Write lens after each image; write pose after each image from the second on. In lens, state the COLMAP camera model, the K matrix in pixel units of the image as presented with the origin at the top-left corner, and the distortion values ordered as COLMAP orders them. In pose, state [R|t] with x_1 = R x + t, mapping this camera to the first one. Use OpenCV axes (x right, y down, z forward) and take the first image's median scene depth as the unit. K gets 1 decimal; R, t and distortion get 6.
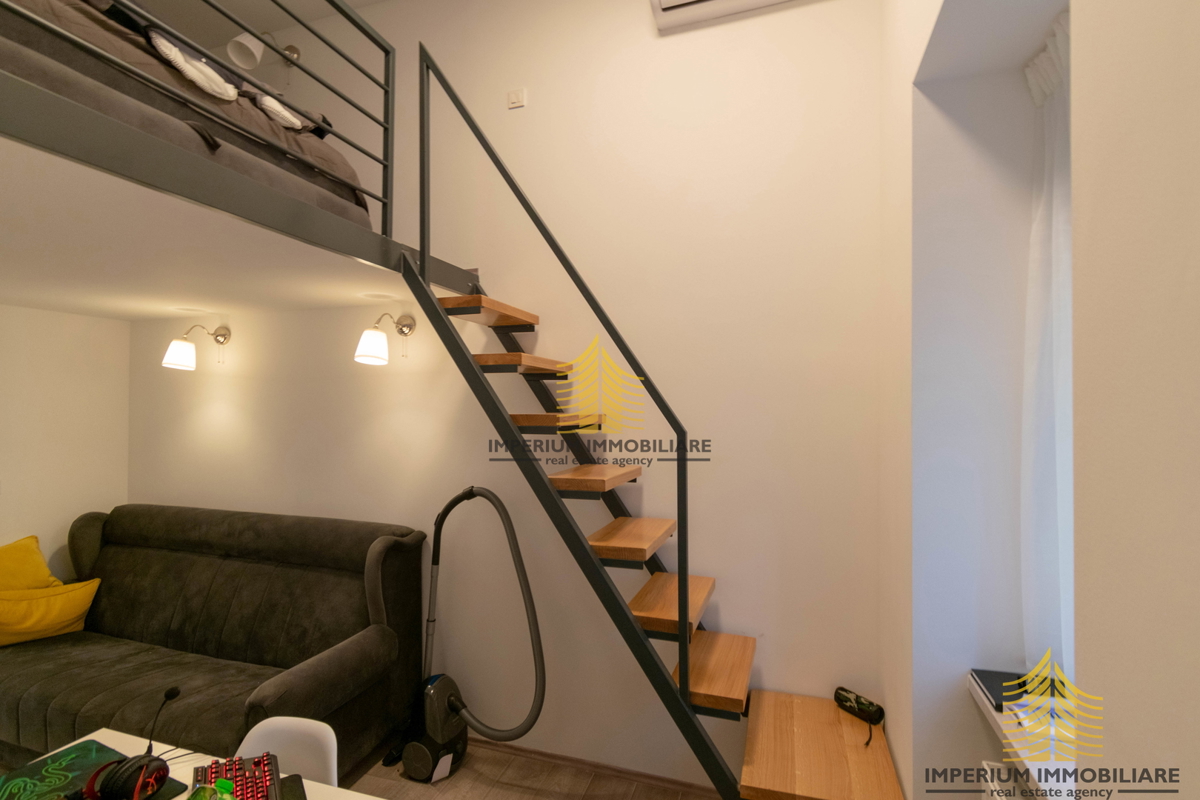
lens RADIAL K [[530.5, 0, 596.7], [0, 530.5, 401.5], [0, 0, 1]] dist [-0.000782, 0.000302]
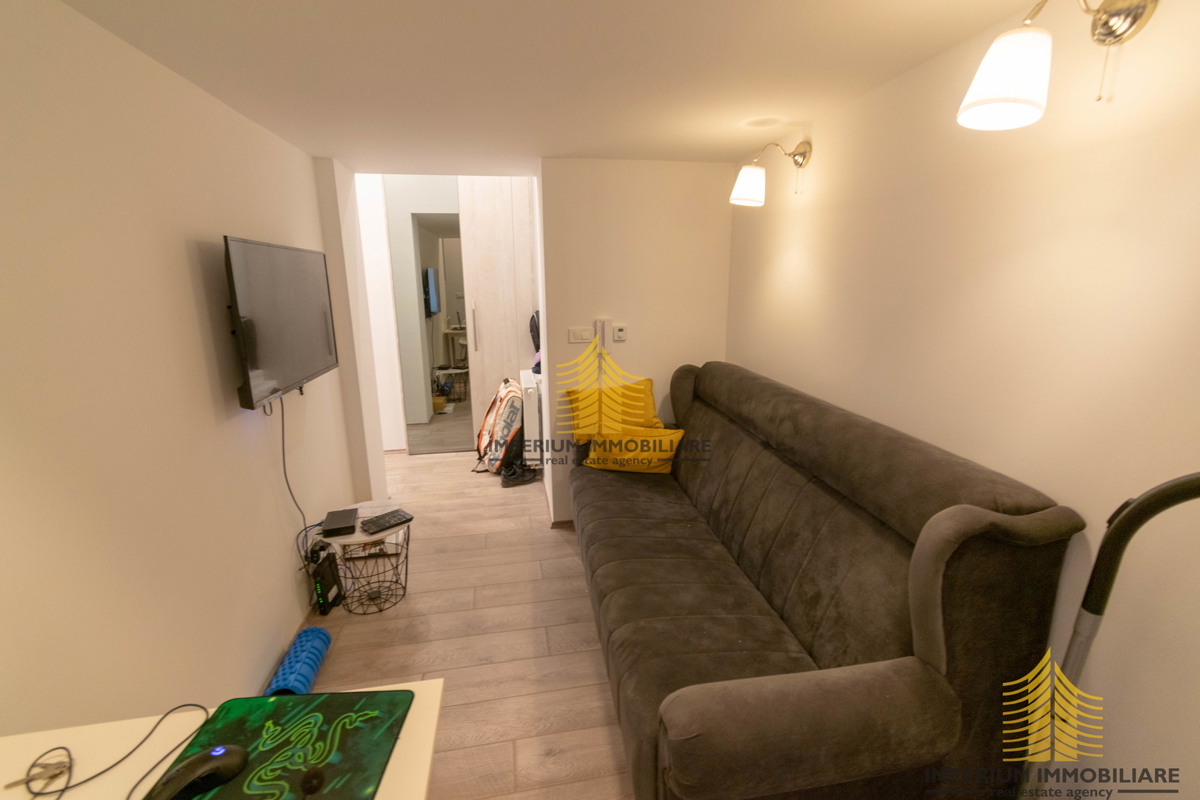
lens RADIAL K [[530.5, 0, 596.7], [0, 530.5, 401.5], [0, 0, 1]] dist [-0.000782, 0.000302]
pose [[0.438866, 0.199834, -0.876049, -0.133949], [0.026471, 0.971658, 0.234904, 0.037341], [0.898162, -0.126282, 0.421138, 0.465982]]
